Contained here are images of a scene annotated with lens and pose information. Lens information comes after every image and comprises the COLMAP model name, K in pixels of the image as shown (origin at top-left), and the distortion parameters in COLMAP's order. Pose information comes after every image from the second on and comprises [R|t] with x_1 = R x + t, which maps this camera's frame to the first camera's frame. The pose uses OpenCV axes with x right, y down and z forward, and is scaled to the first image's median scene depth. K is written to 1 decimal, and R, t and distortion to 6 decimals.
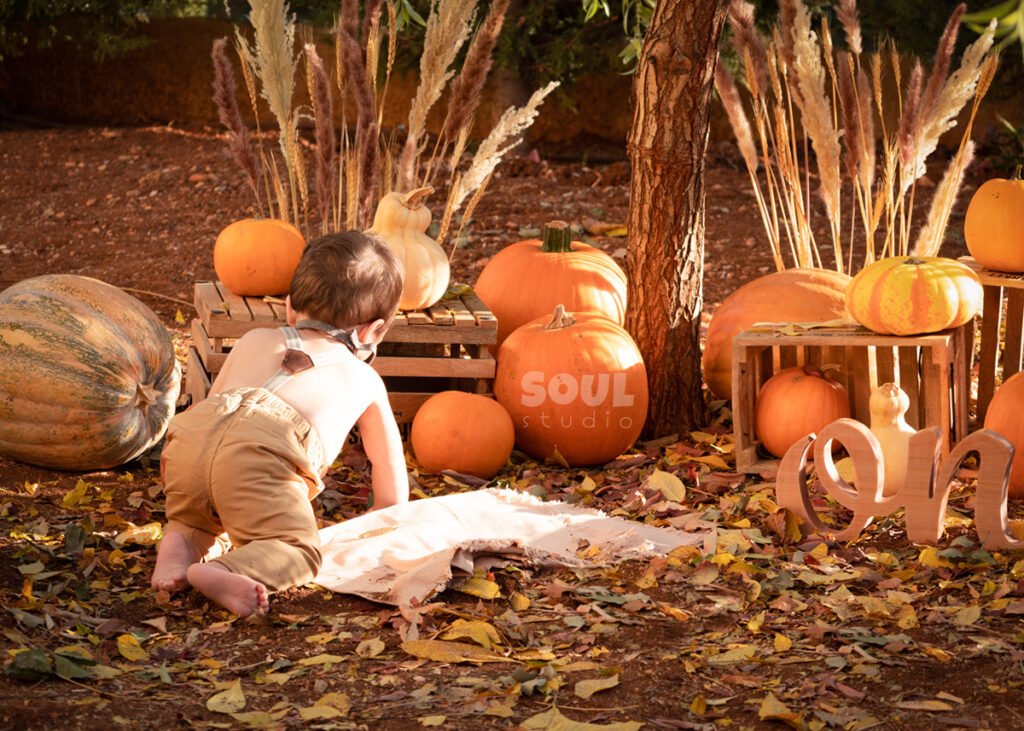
lens RADIAL K [[3666.7, 0, 456.3], [0, 3666.7, 366.3], [0, 0, 1]] dist [0.120020, -2.597643]
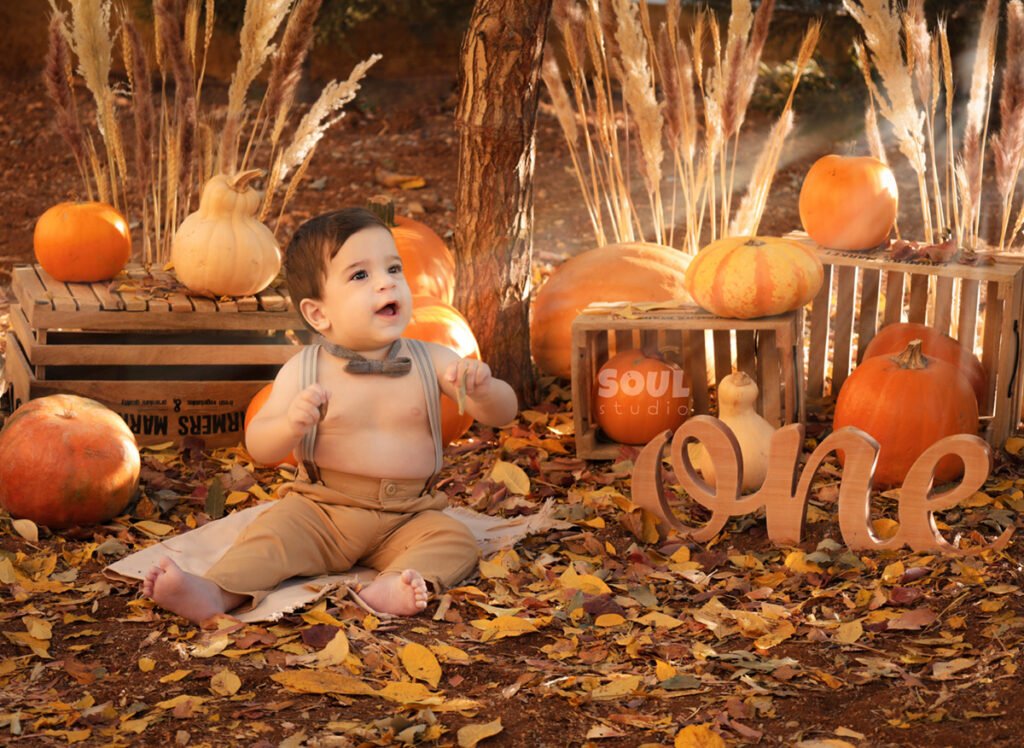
lens RADIAL K [[3205.2, 0, 496.0], [0, 3205.2, 400.4], [0, 0, 1]] dist [-0.028644, 0.771857]
pose [[0.995179, -0.017142, 0.096567, -0.027359], [0.012126, 0.998558, 0.052292, -0.031327], [-0.097324, -0.050869, 0.993952, 0.146429]]
